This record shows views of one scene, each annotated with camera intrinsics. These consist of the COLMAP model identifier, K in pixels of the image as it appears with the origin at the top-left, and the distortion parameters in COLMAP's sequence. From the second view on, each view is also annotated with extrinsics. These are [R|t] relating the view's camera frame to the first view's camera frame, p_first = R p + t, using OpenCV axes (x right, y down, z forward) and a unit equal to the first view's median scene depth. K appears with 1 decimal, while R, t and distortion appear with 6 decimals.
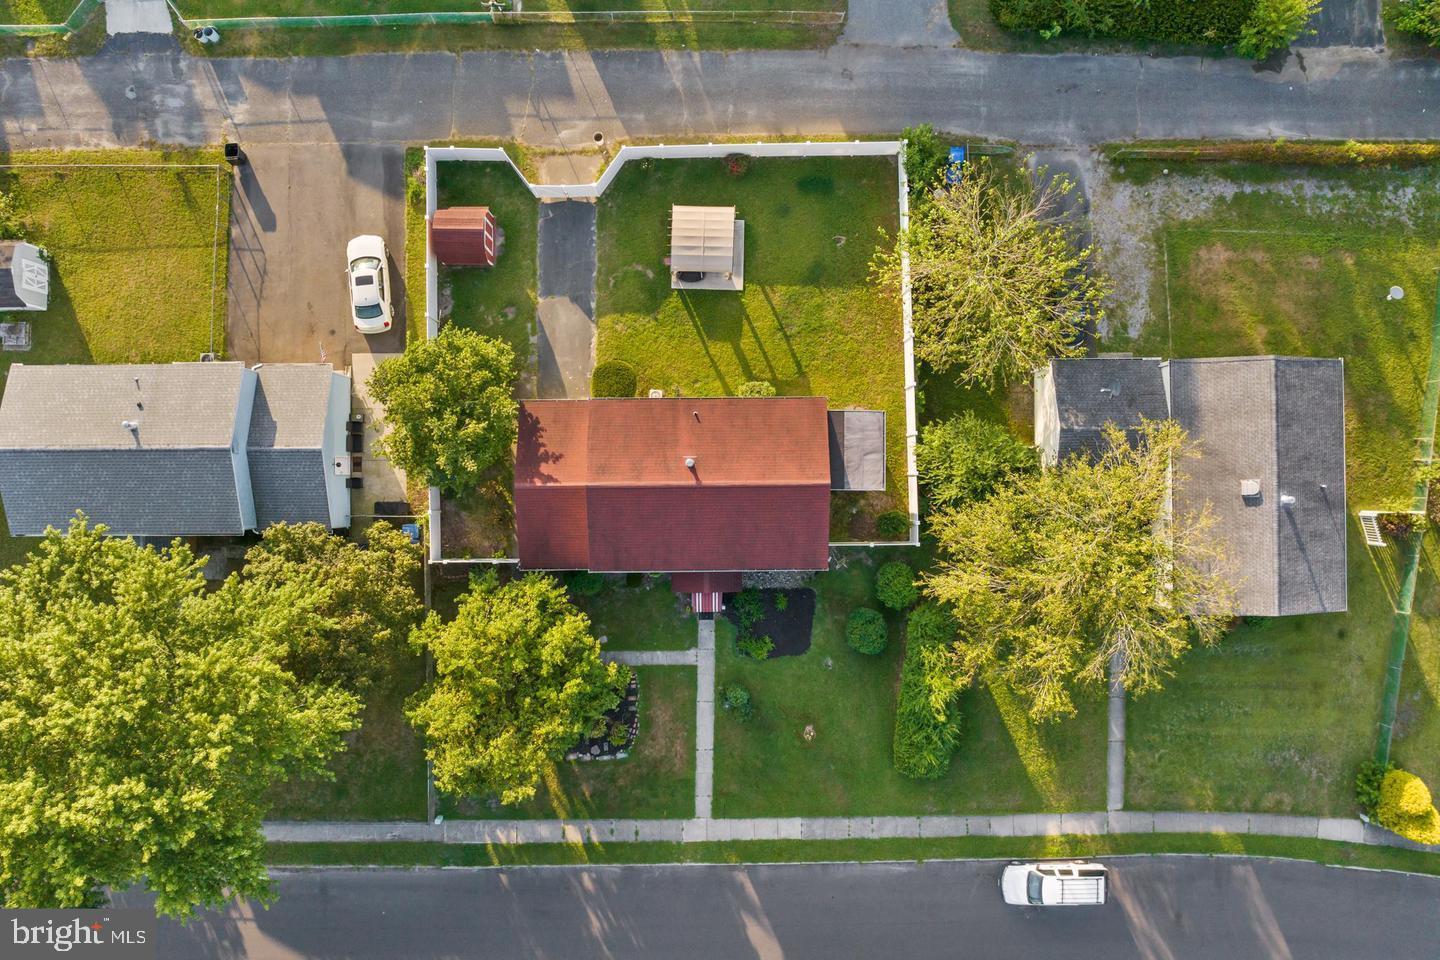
lens RADIAL K [[1016.6, 0, 709.2], [0, 1016.6, 473.7], [0, 0, 1]] dist [-0.030405, -0.009824]
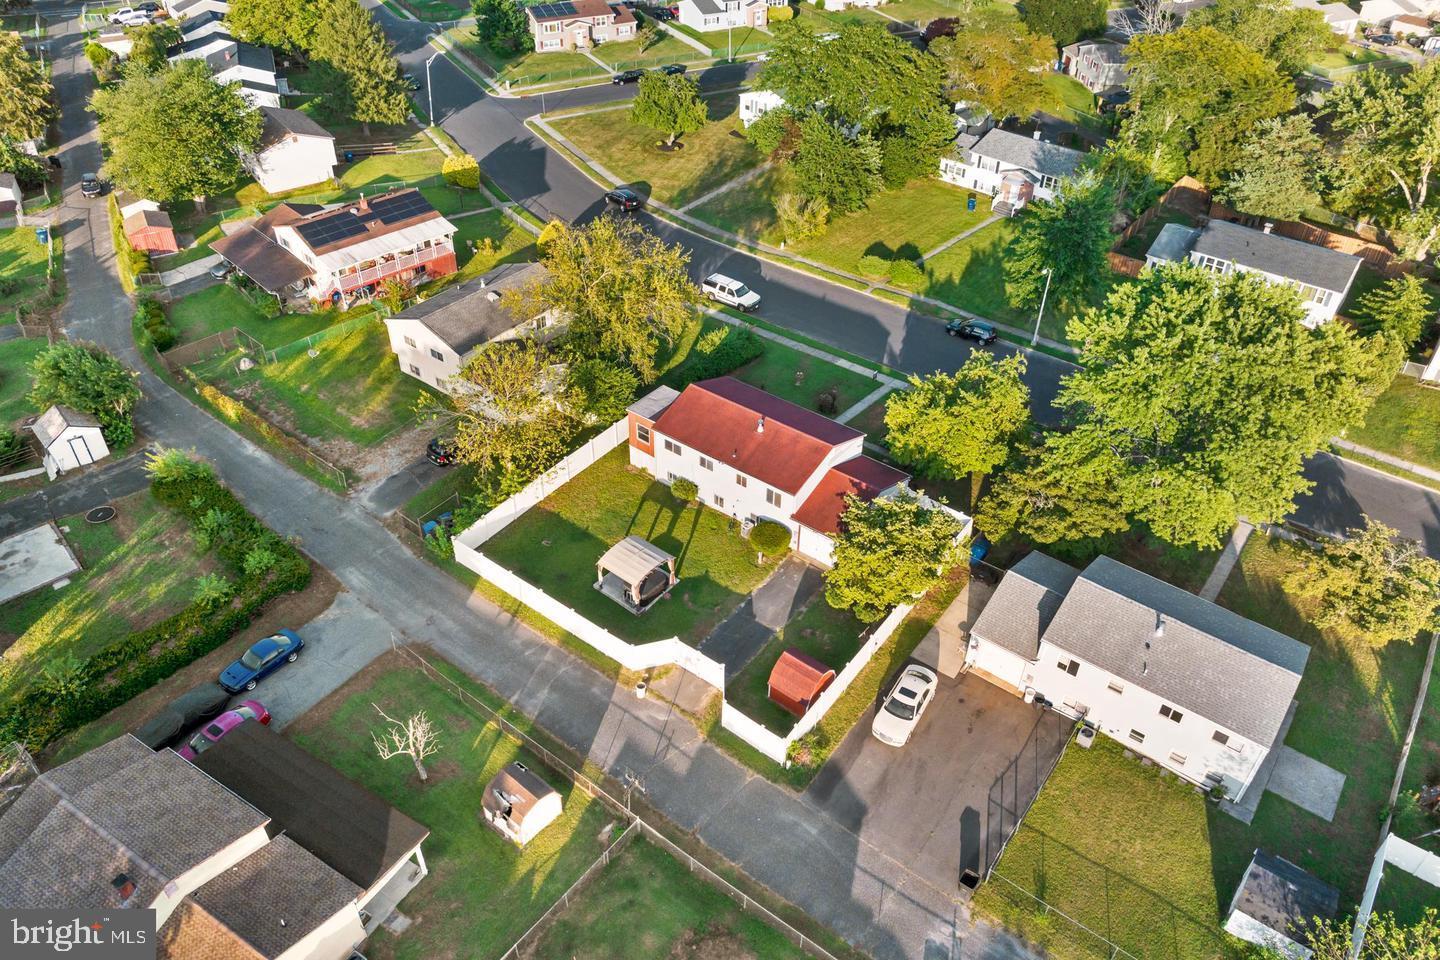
lens RADIAL K [[1016.6, 0, 708.6], [0, 1016.6, 483.7], [0, 0, 1]] dist [-0.030405, -0.009824]
pose [[-0.782297, -0.395509, 0.481232, -0.578328], [0.622345, -0.463494, 0.630762, -0.843191], [-0.026424, 0.792936, 0.608732, 0.206198]]
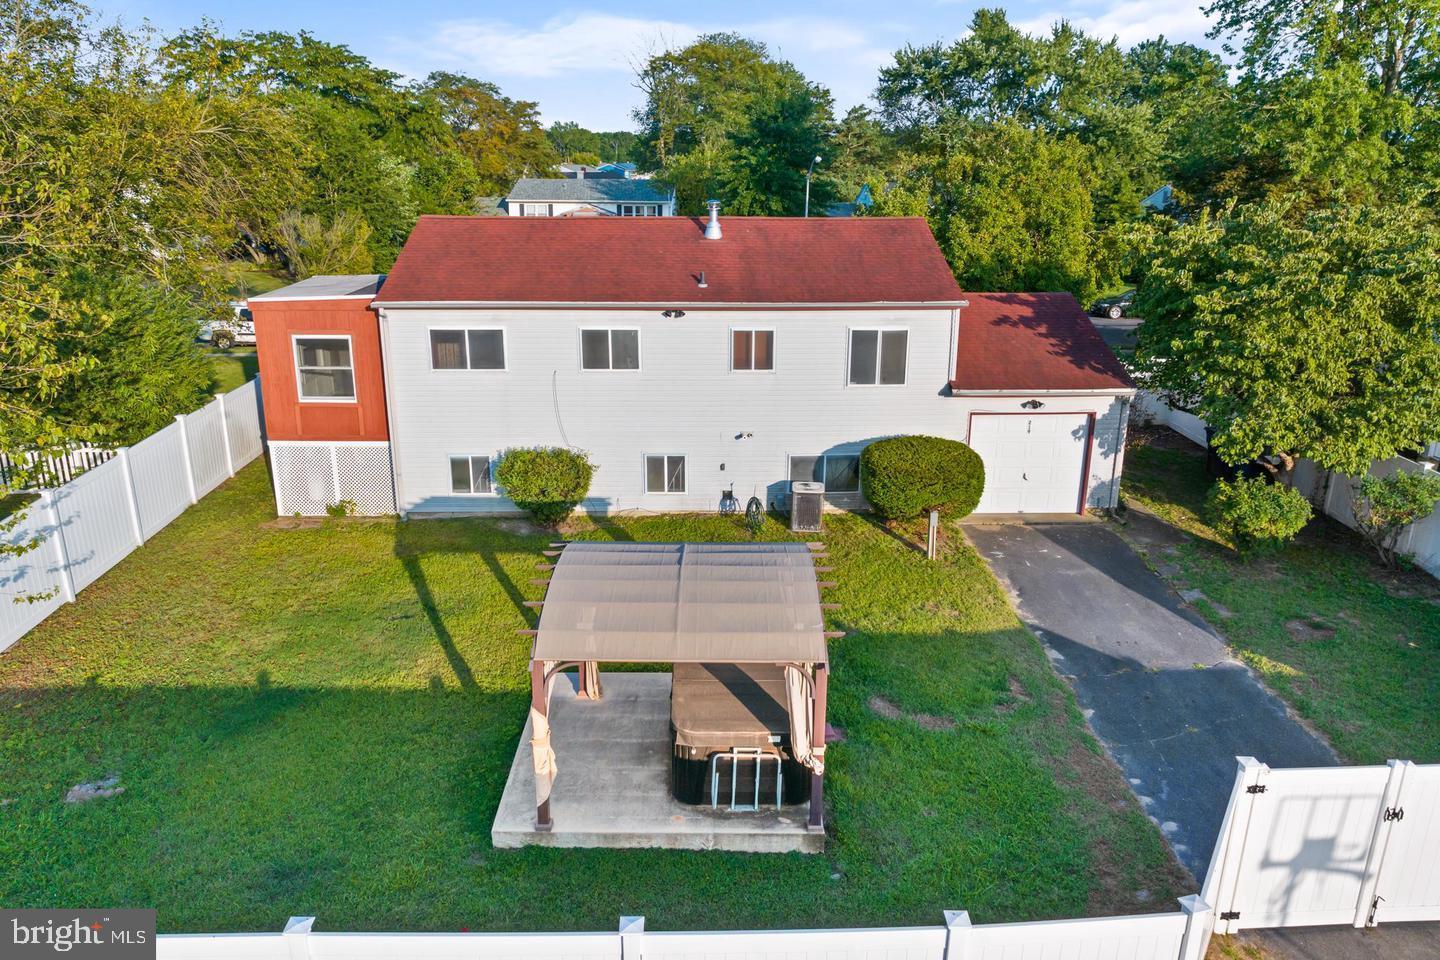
lens RADIAL K [[1016.6, 0, 708.5], [0, 1016.6, 484.1], [0, 0, 1]] dist [-0.030405, -0.009824]
pose [[-0.999501, 0.001127, -0.031581, -0.012318], [-0.030739, -0.266527, 0.963337, -0.441286], [-0.007331, 0.963827, 0.266428, 0.868288]]
